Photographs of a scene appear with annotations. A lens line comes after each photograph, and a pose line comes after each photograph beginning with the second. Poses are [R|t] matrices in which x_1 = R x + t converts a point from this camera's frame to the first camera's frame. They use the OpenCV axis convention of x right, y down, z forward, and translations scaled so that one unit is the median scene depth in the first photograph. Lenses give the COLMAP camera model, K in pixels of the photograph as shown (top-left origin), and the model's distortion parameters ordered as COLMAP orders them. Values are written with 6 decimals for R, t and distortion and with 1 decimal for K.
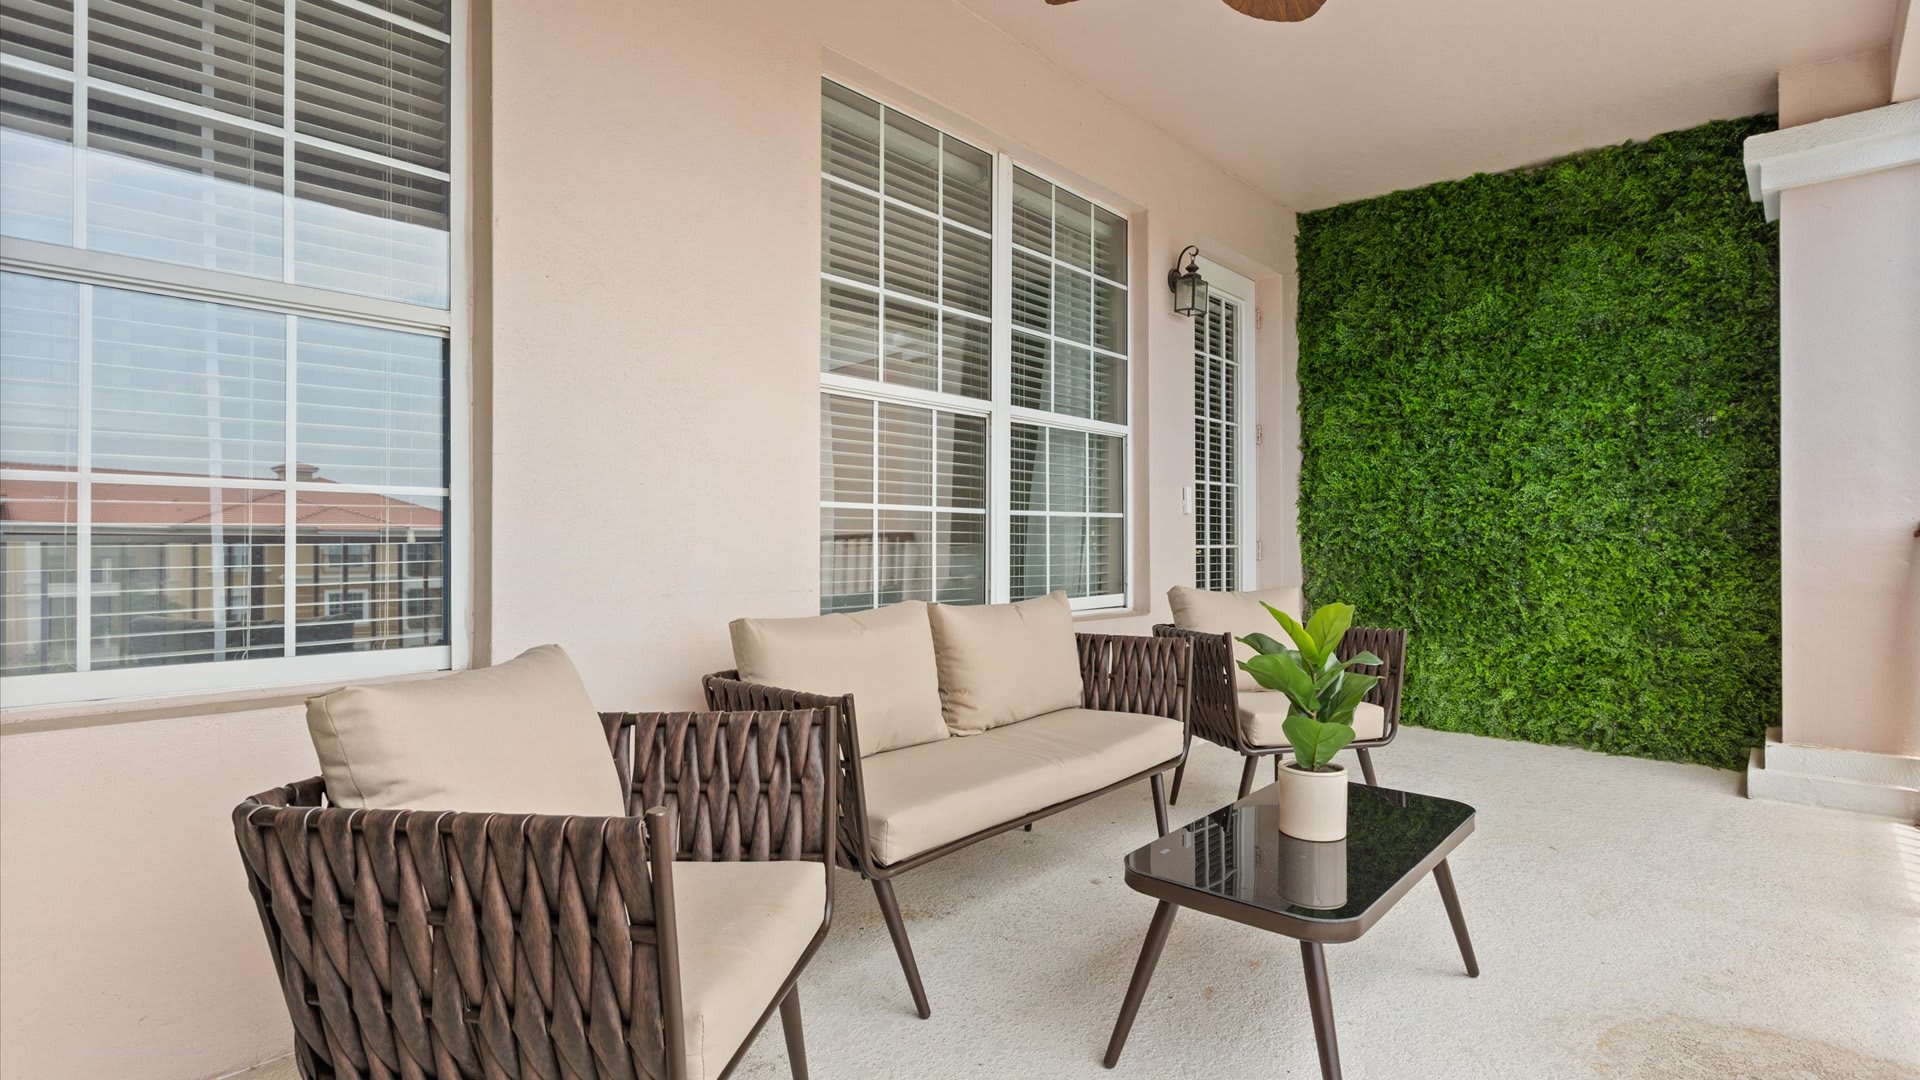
lens RADIAL K [[858.0, 0, 961.5], [0, 858.0, 536.5], [0, 0, 1]] dist [0.000503, 0.000077]
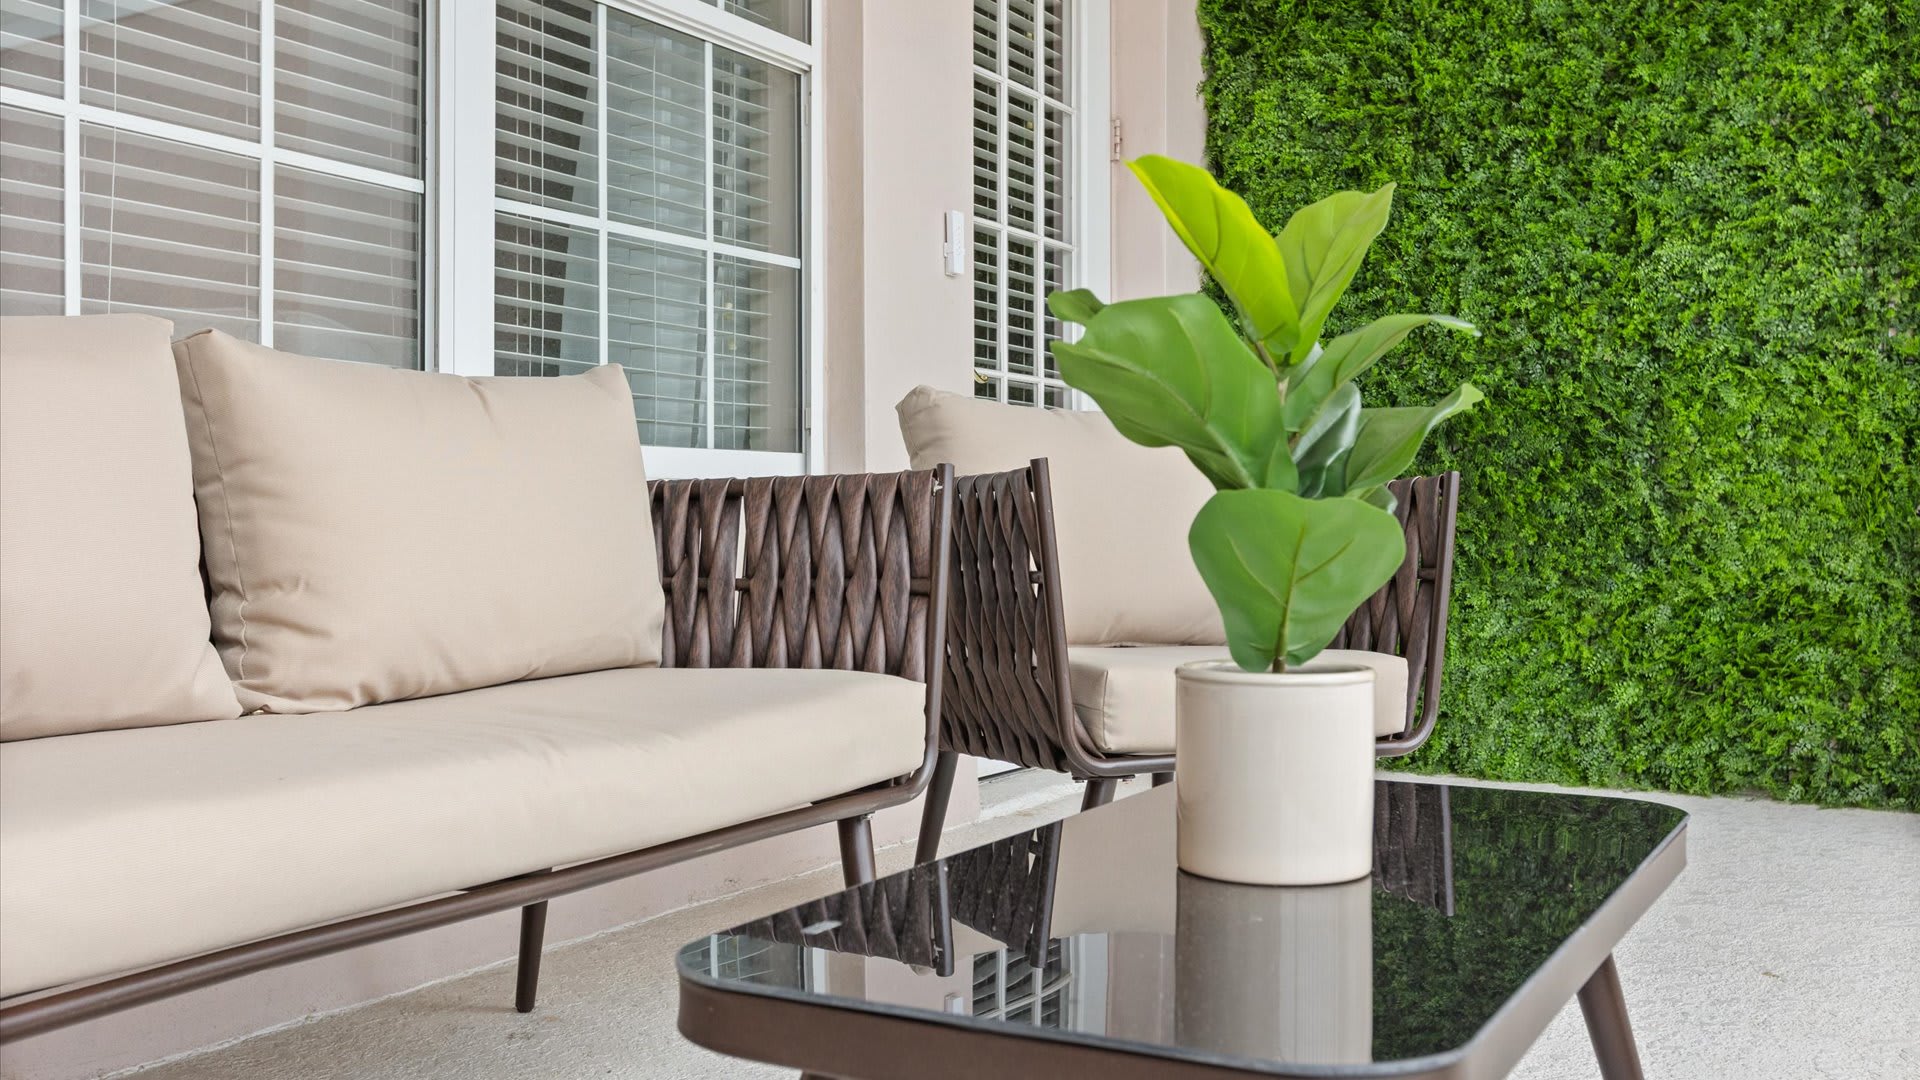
lens RADIAL K [[1752.3, 0, 888.4], [0, 1752.3, 546.6], [0, 0, 1]] dist [-0.015796, 0.013899]
pose [[0.979003, -0.002627, 0.203829, 0.056039], [-0.001117, 0.999833, 0.018251, 0.091213], [-0.203843, -0.018095, 0.978836, 0.164253]]
